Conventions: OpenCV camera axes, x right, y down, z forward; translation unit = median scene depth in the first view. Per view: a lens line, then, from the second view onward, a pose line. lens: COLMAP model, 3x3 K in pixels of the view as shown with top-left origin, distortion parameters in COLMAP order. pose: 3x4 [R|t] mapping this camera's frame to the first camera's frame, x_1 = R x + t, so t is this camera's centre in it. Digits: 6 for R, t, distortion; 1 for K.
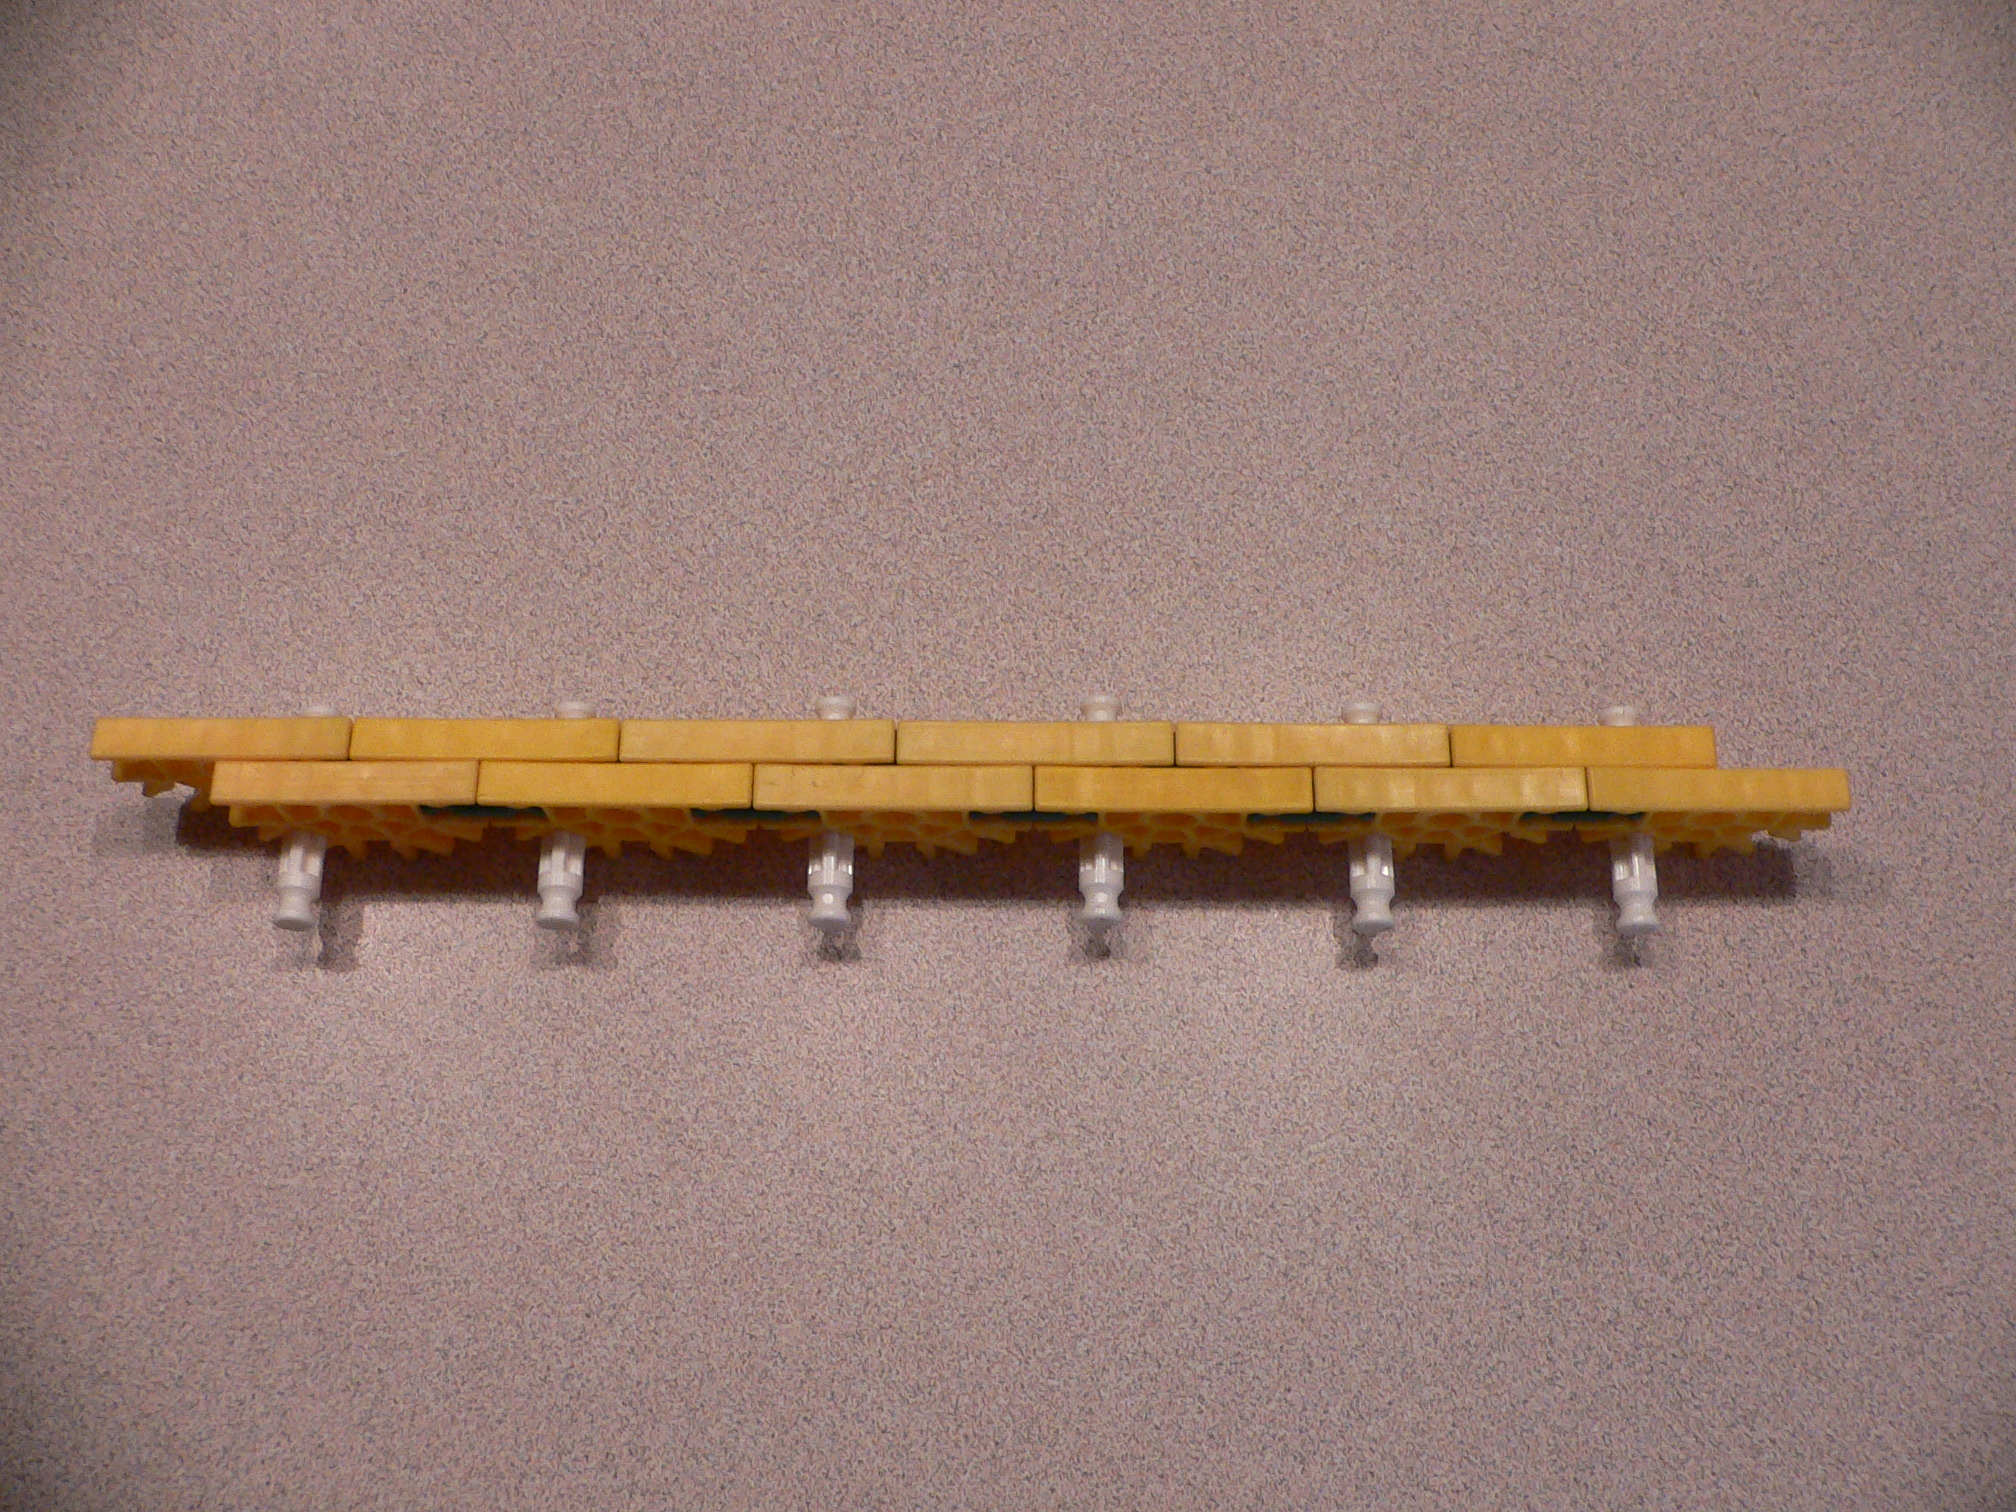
lens RADIAL K [[2154.8, 0, 1037.0], [0, 2154.8, 730.9], [0, 0, 1]] dist [-0.170579, 0.000000]
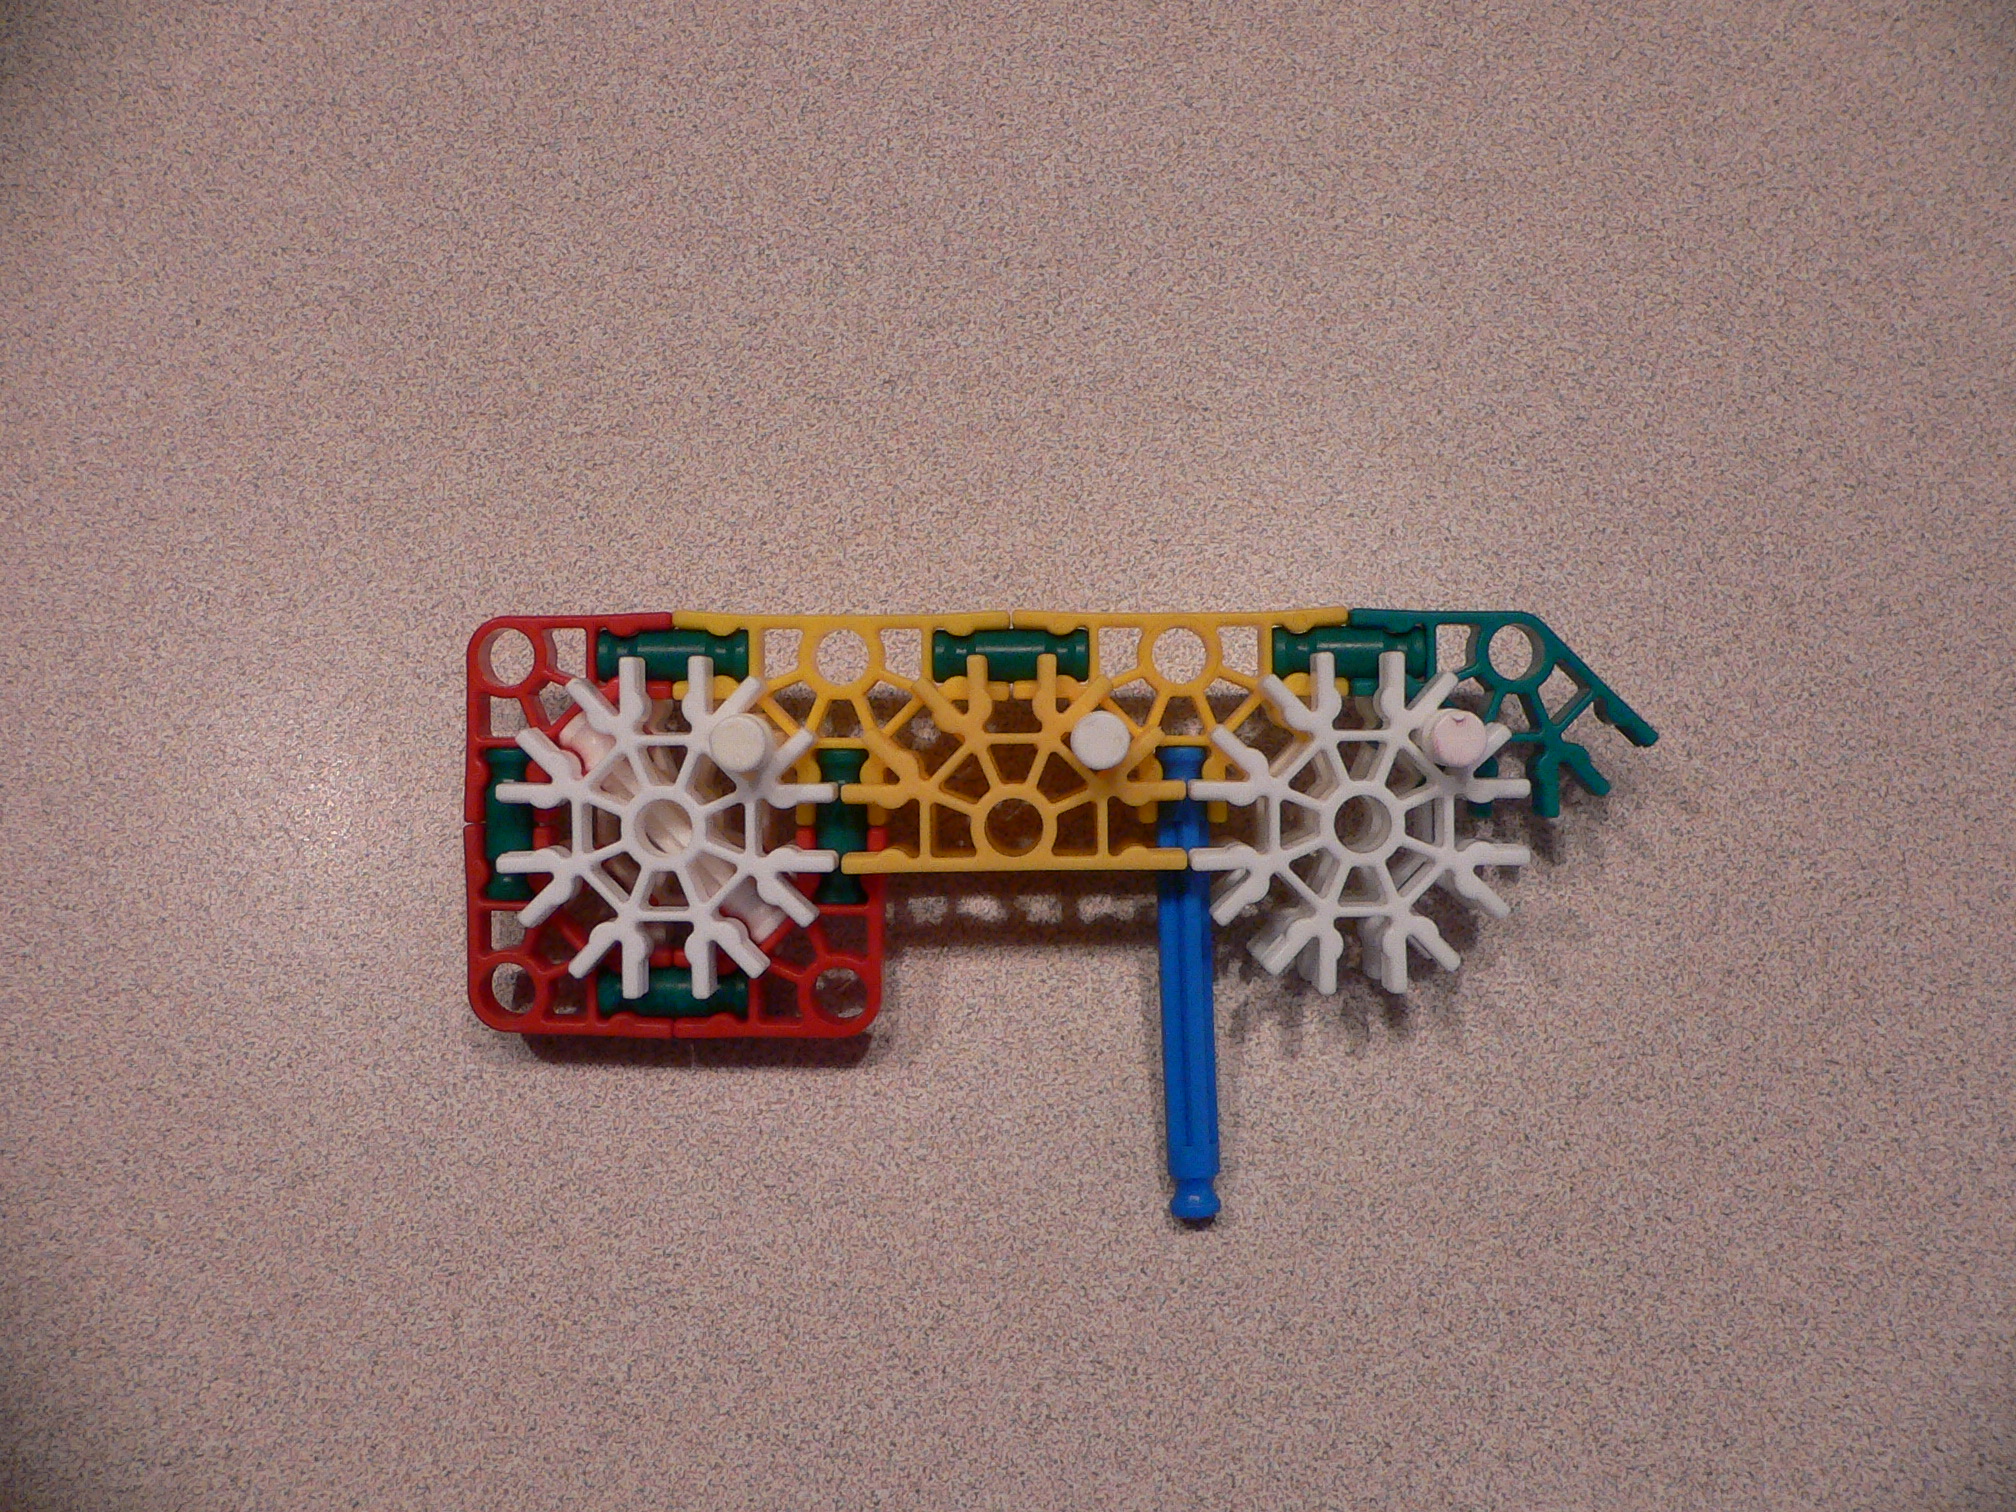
lens RADIAL K [[2154.8, 0, 1034.1], [0, 2154.8, 732.3], [0, 0, 1]] dist [-0.170579, 0.000000]
pose [[0.998365, -0.056806, 0.006304, 0.004517], [0.055711, 0.991838, 0.114686, -0.131808], [-0.012768, -0.114148, 0.993382, 0.195380]]
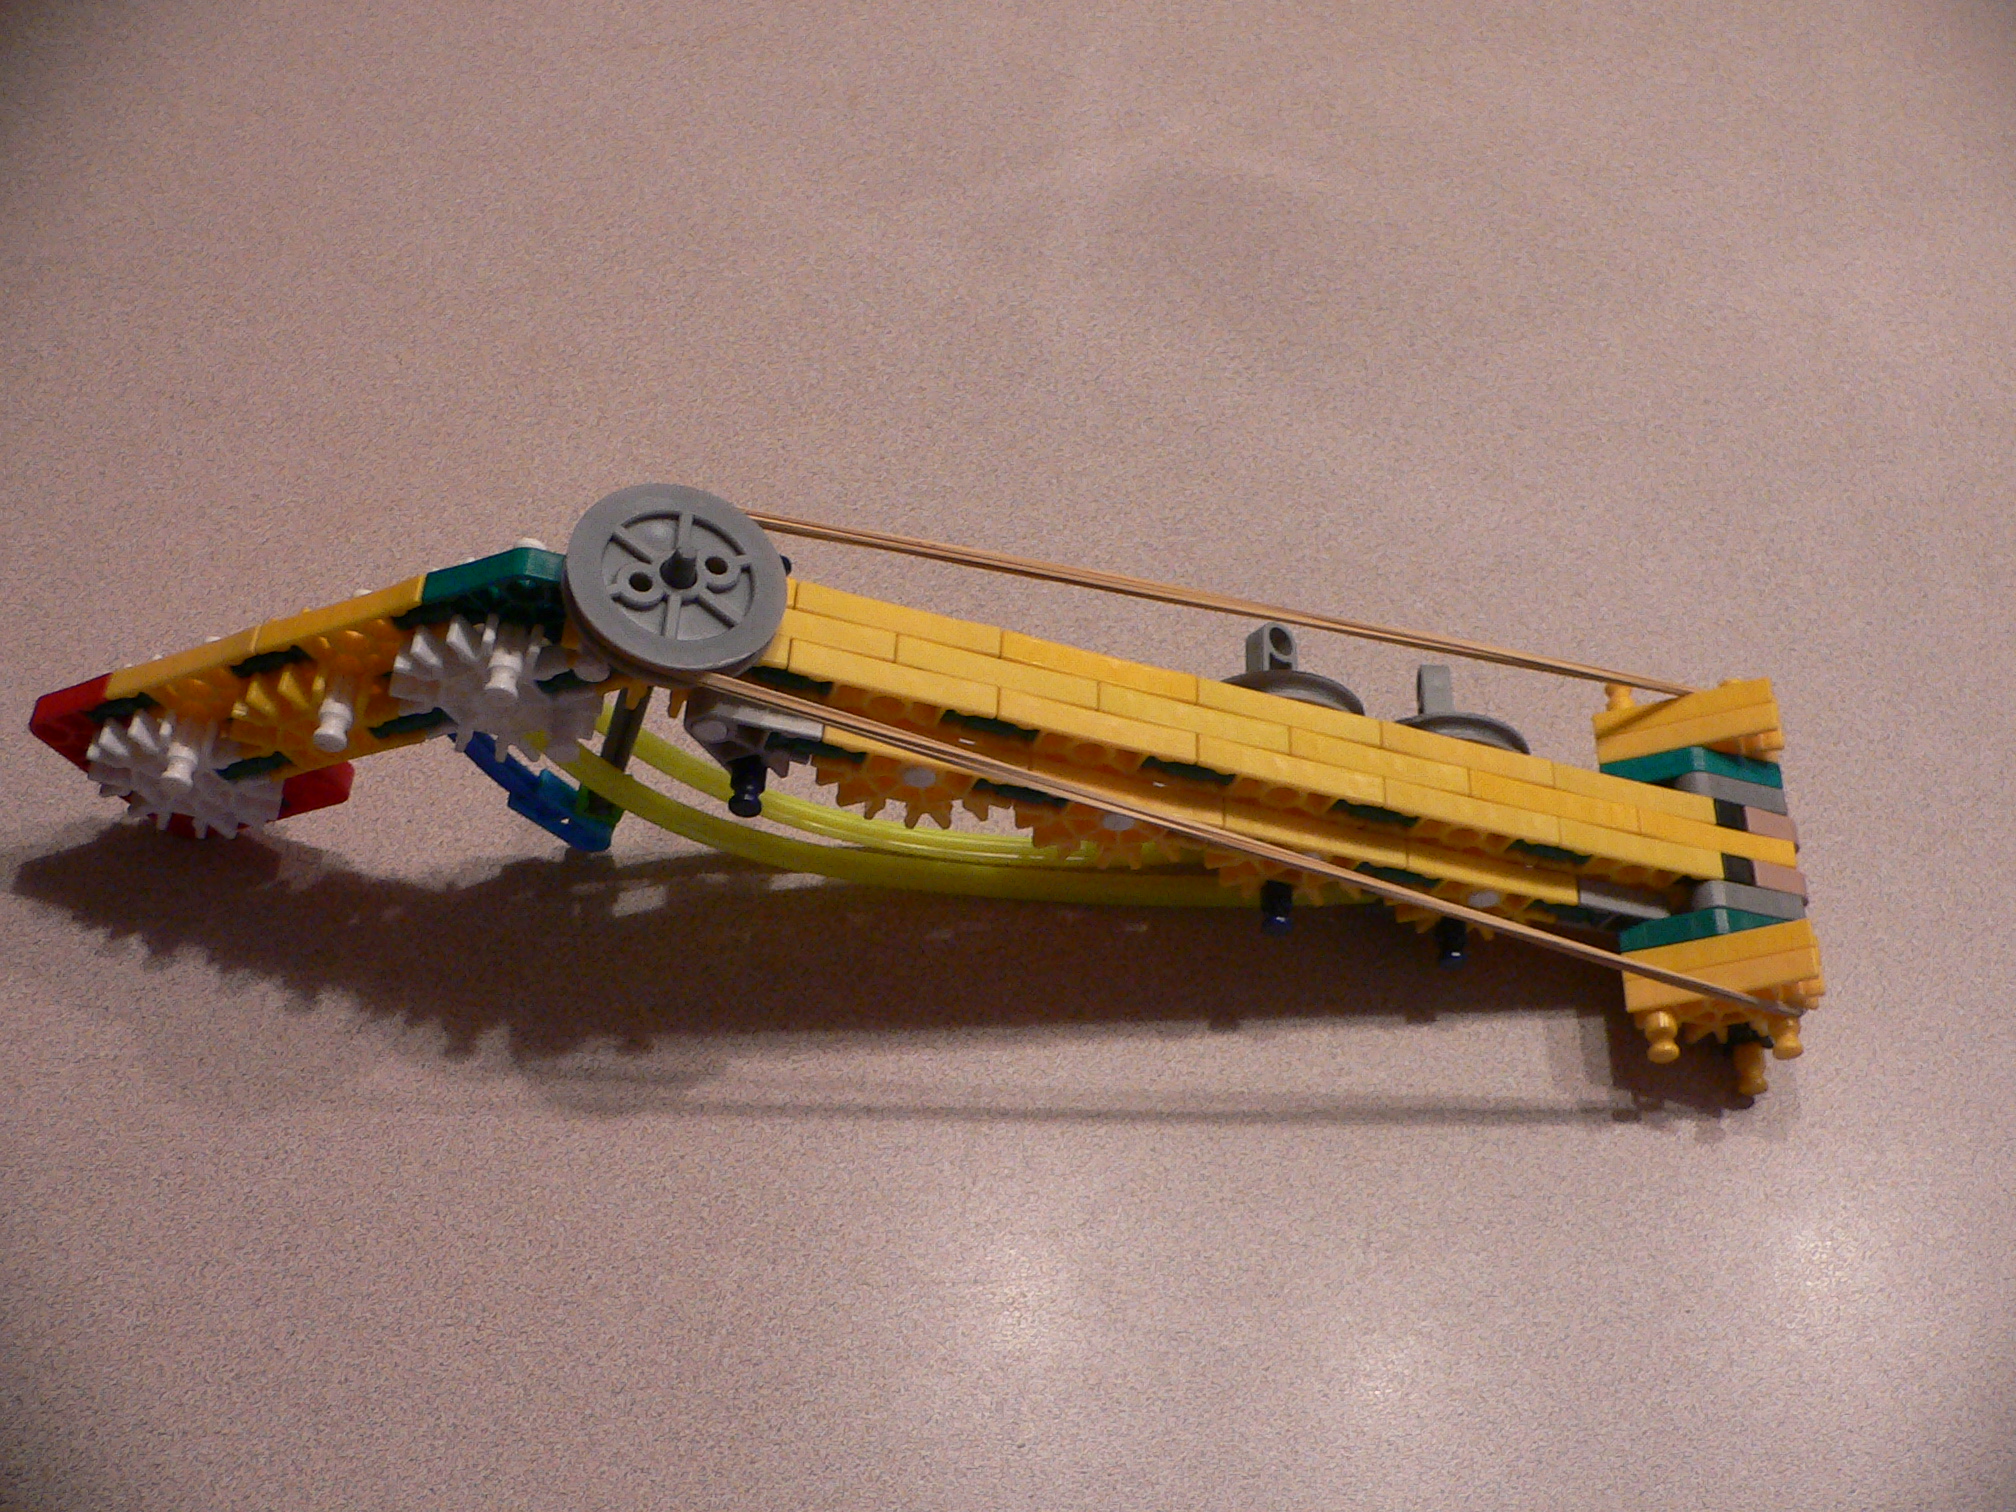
lens RADIAL K [[2154.8, 0, 1036.9], [0, 2154.8, 693.7], [0, 0, 1]] dist [-0.170579, 0.000000]
pose [[0.998088, 0.011204, 0.060786, 0.174714], [0.006005, 0.961207, -0.275762, 0.311316], [-0.061518, 0.275599, 0.959302, -0.365584]]
